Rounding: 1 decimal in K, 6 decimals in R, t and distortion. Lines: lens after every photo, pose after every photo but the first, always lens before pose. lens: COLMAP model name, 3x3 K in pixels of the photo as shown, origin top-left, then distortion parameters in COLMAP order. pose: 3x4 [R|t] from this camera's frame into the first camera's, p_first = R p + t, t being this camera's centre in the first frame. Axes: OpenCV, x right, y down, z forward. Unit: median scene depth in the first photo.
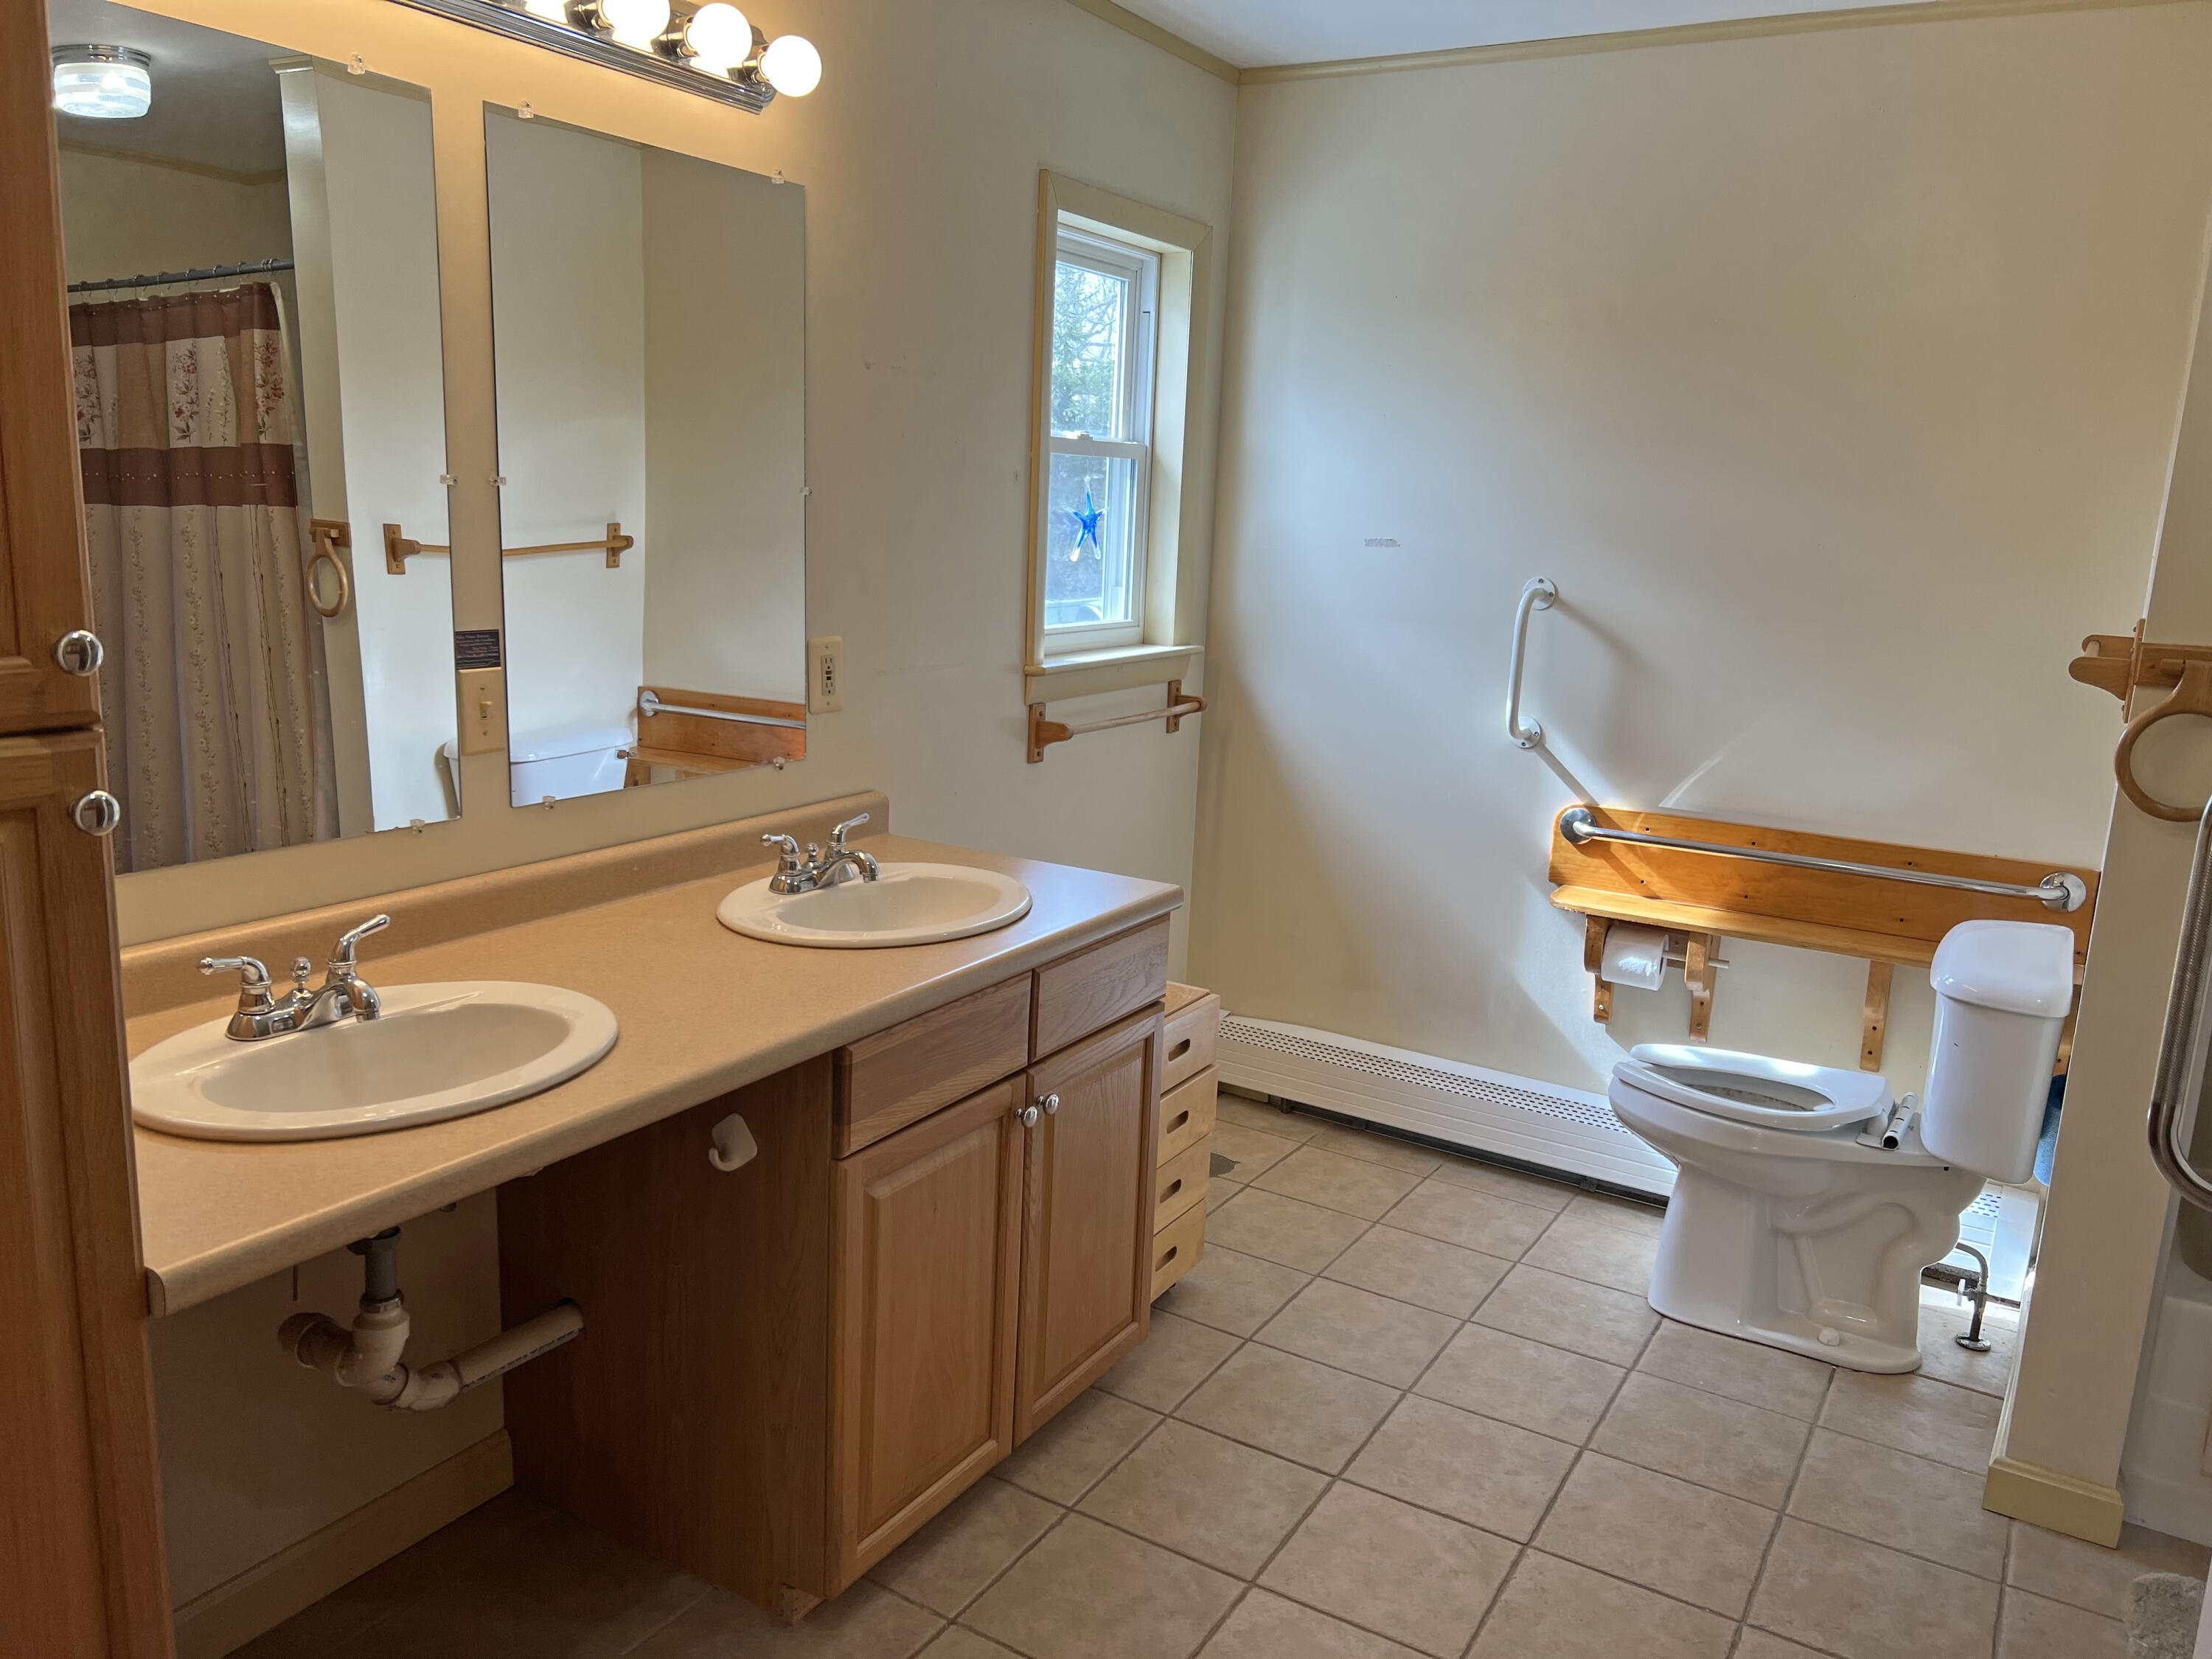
lens RADIAL K [[1661.8, 0, 1100.3], [0, 1661.8, 830.3], [0, 0, 1]] dist [0.010249, -0.000757]
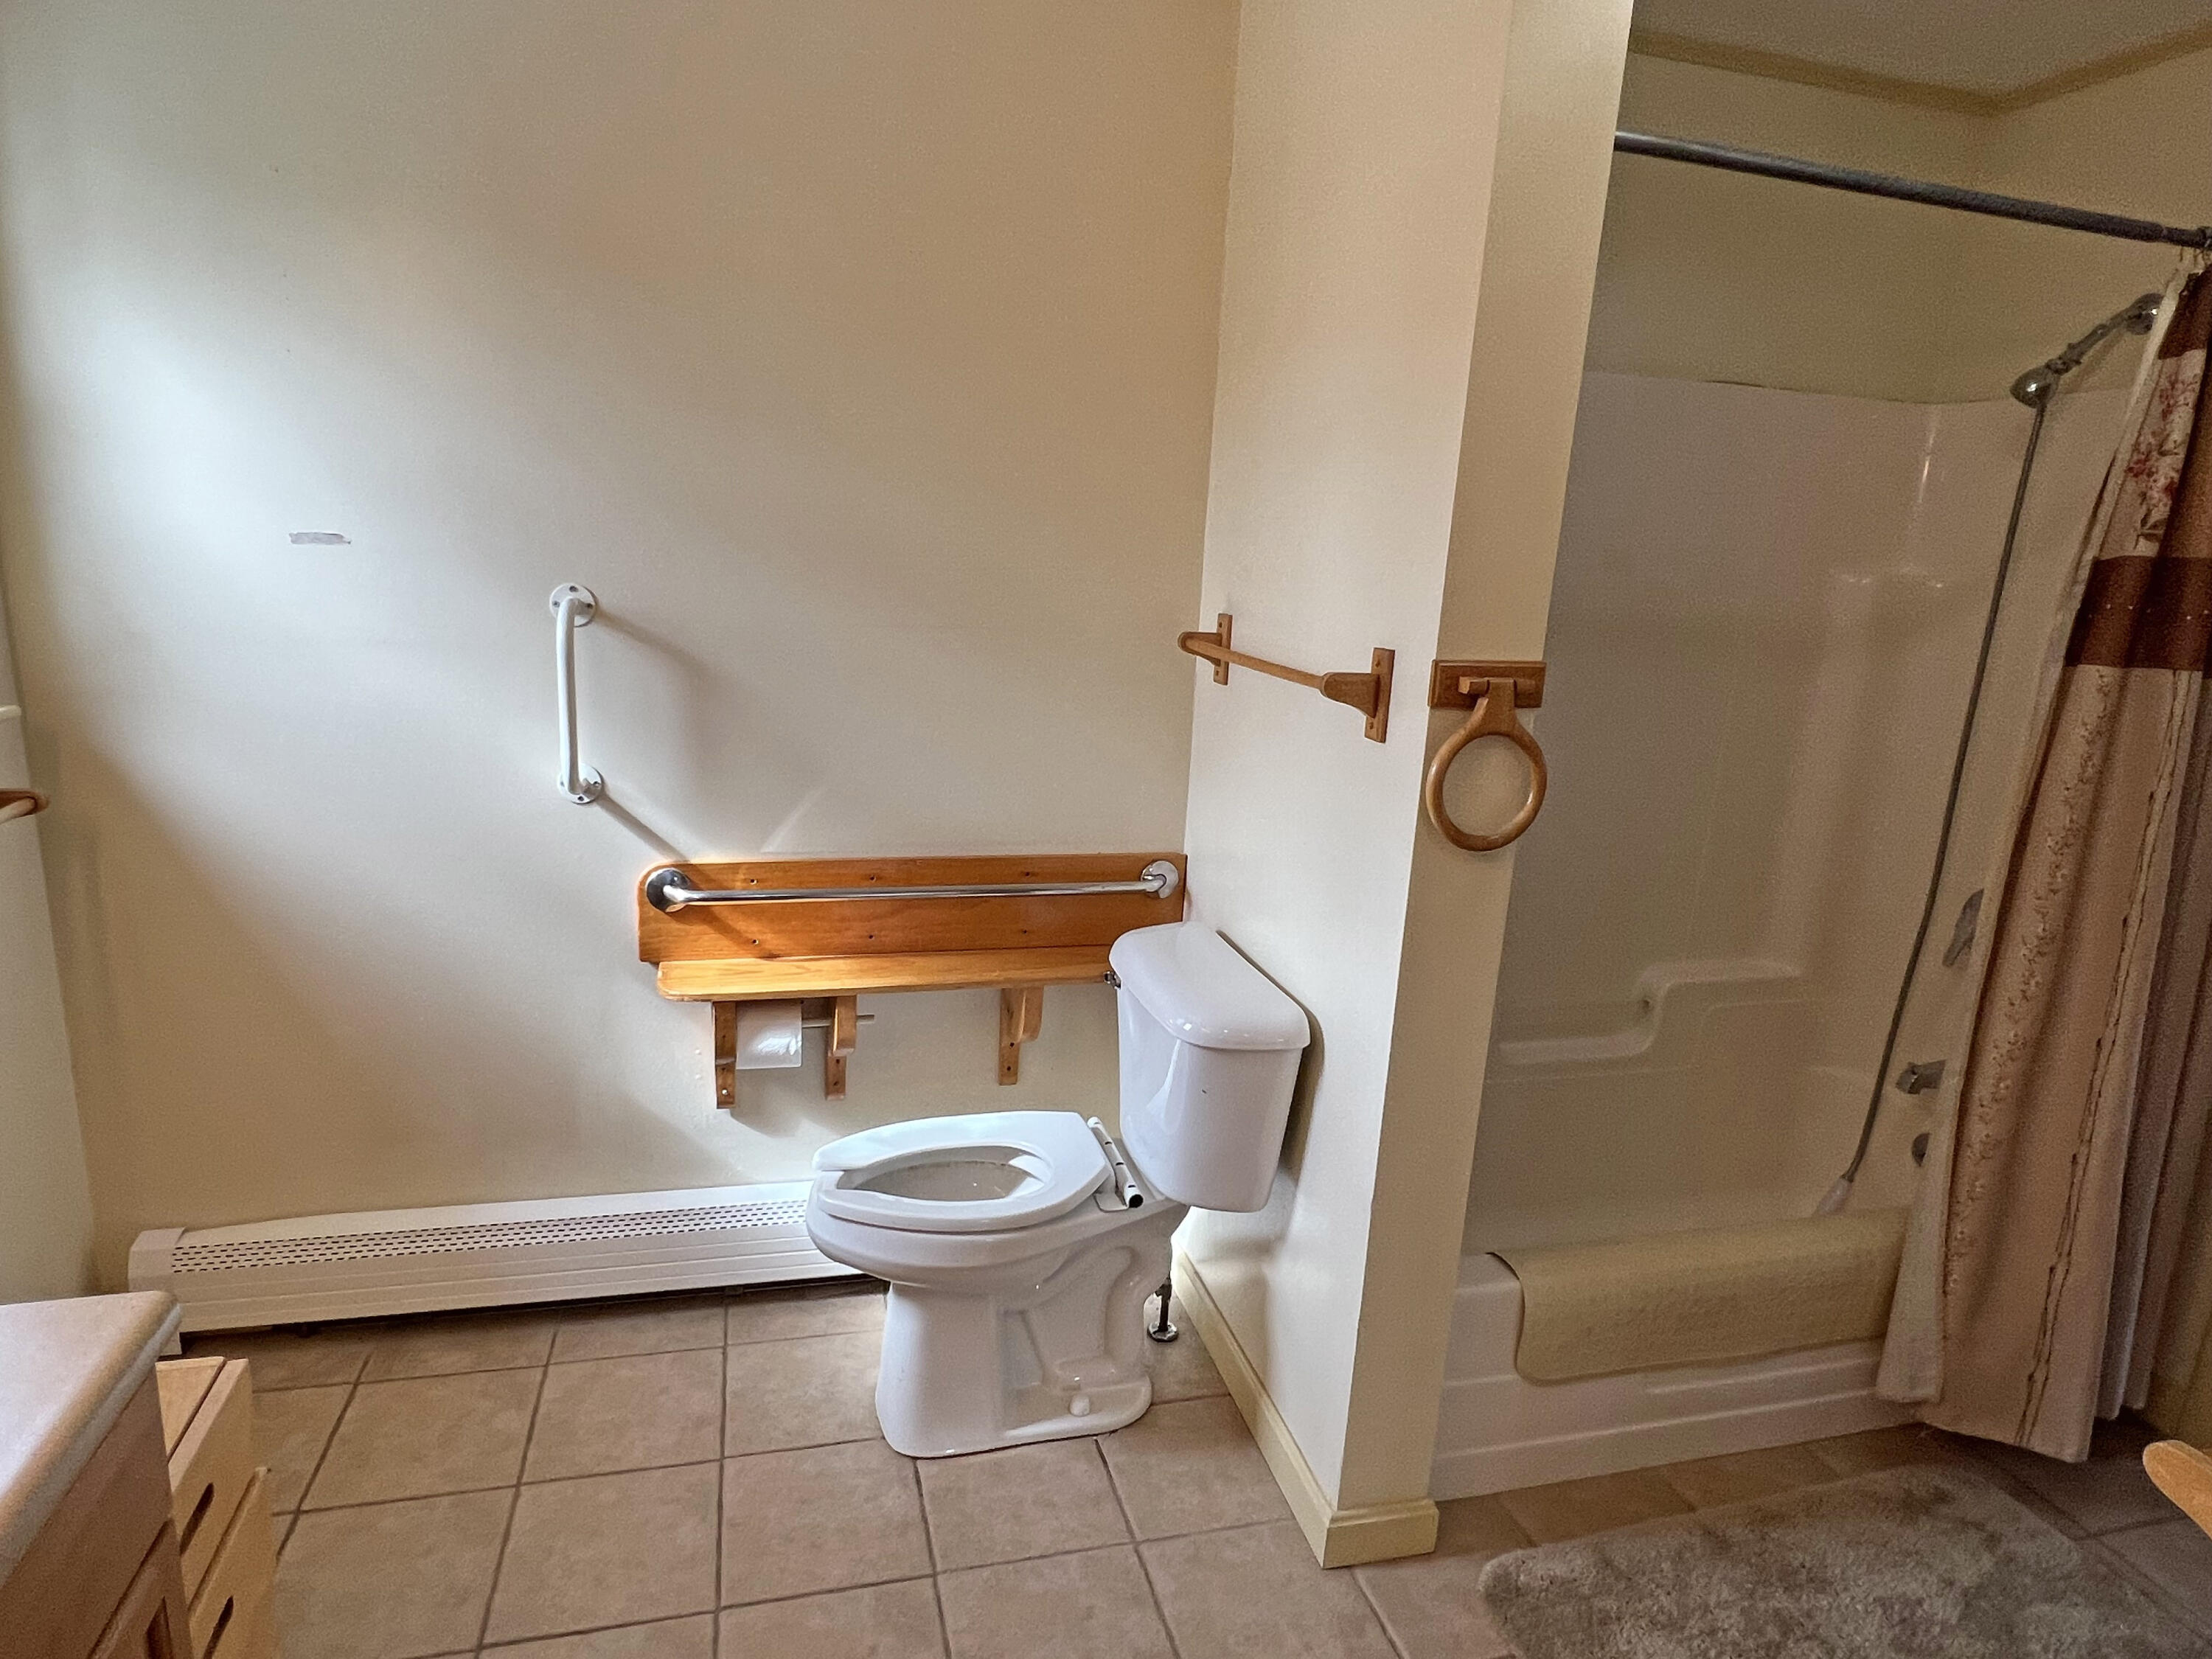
lens RADIAL K [[1279.8, 0, 1102.4], [0, 1279.8, 842.1], [0, 0, 1]] dist [-0.006741, -0.000068]
pose [[0.694281, -0.172416, 0.698746, 0.001249], [0.120555, 0.985023, 0.123271, -0.078126], [-0.709535, -0.001347, 0.704669, 0.412119]]
